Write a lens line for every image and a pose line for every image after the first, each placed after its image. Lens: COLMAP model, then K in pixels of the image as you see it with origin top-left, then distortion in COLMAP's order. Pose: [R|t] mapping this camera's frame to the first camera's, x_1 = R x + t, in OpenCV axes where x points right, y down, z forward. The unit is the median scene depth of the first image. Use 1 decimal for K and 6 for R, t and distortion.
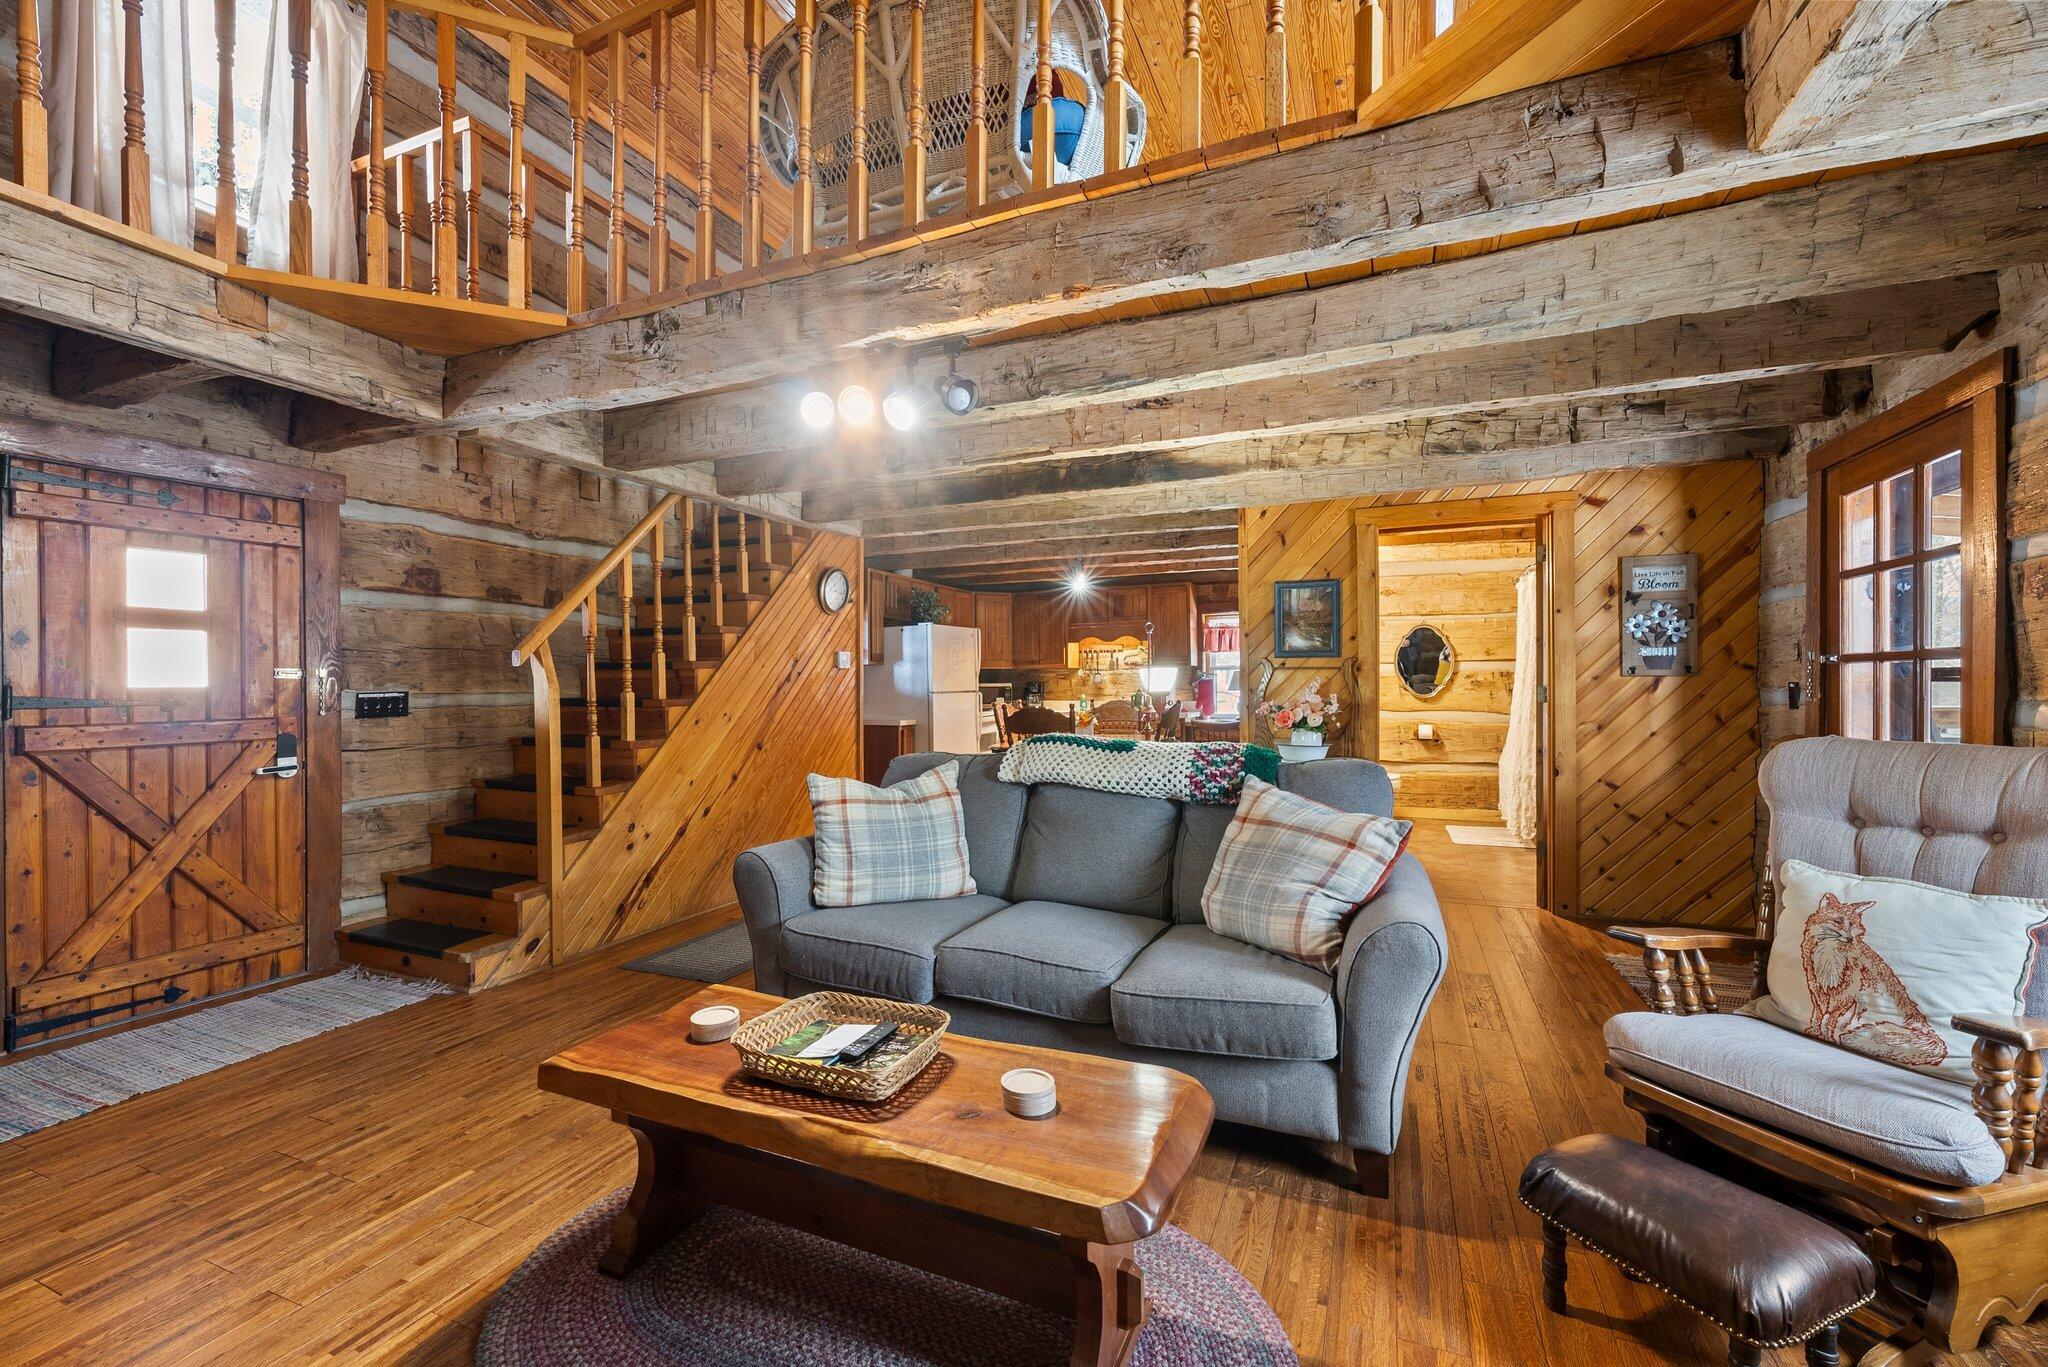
lens RADIAL K [[847.0, 0, 1021.9], [0, 847.0, 687.8], [0, 0, 1]] dist [-0.000393, -0.000004]
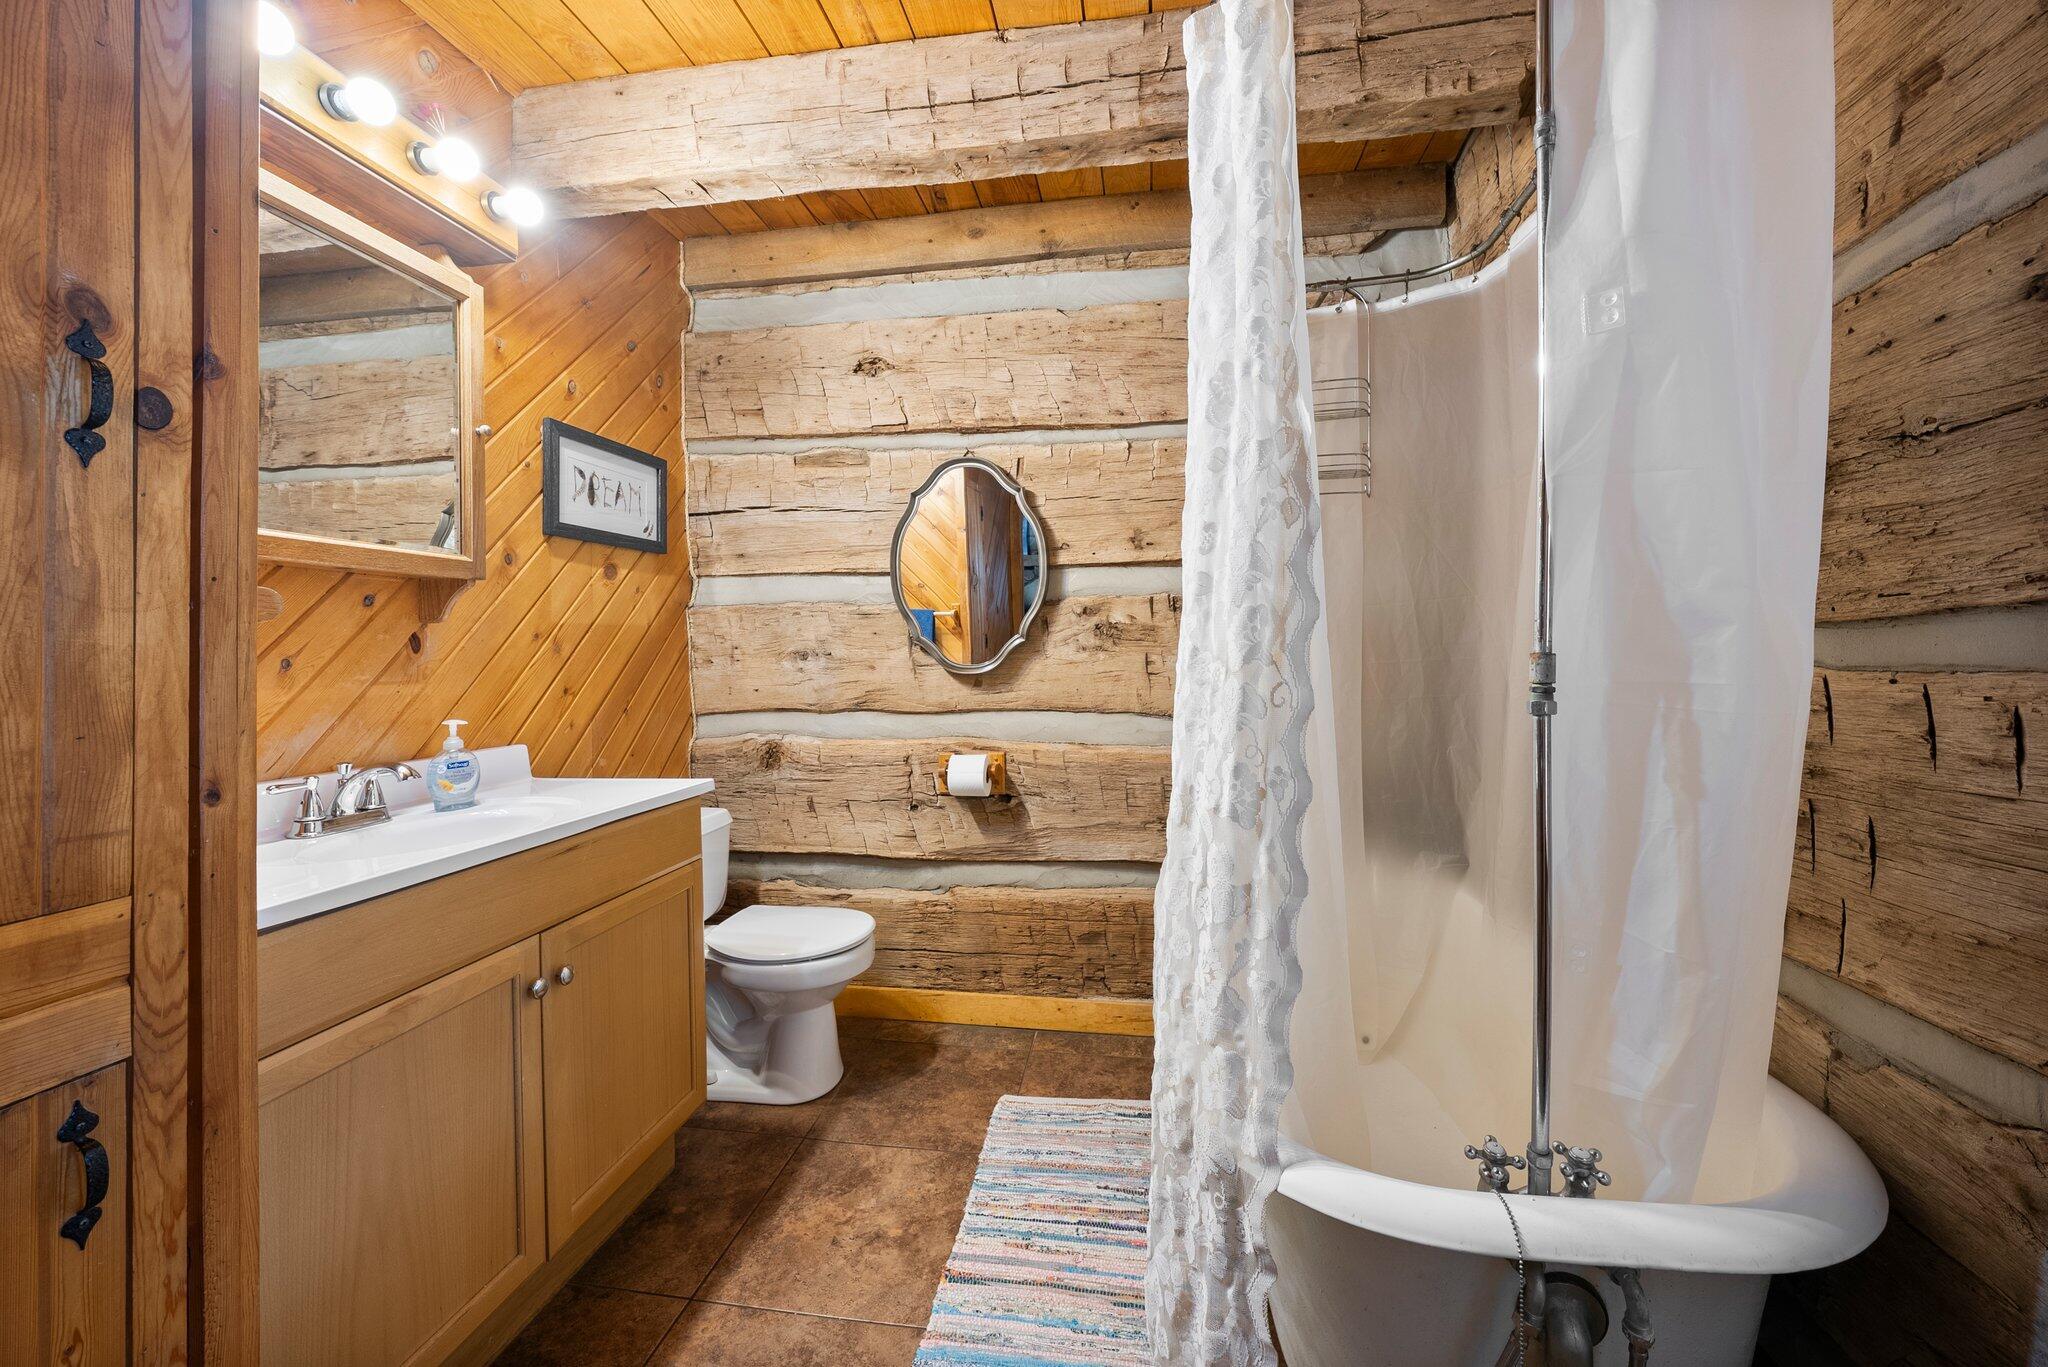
lens RADIAL K [[828.8, 0, 1024.6], [0, 828.8, 687.0], [0, 0, 1]] dist [-0.000147, -0.000003]
pose [[0.968269, -0.002105, 0.249903, 0.413628], [0.003667, 0.999977, -0.005786, 0.019199], [-0.249885, 0.006519, 0.968254, 0.672355]]
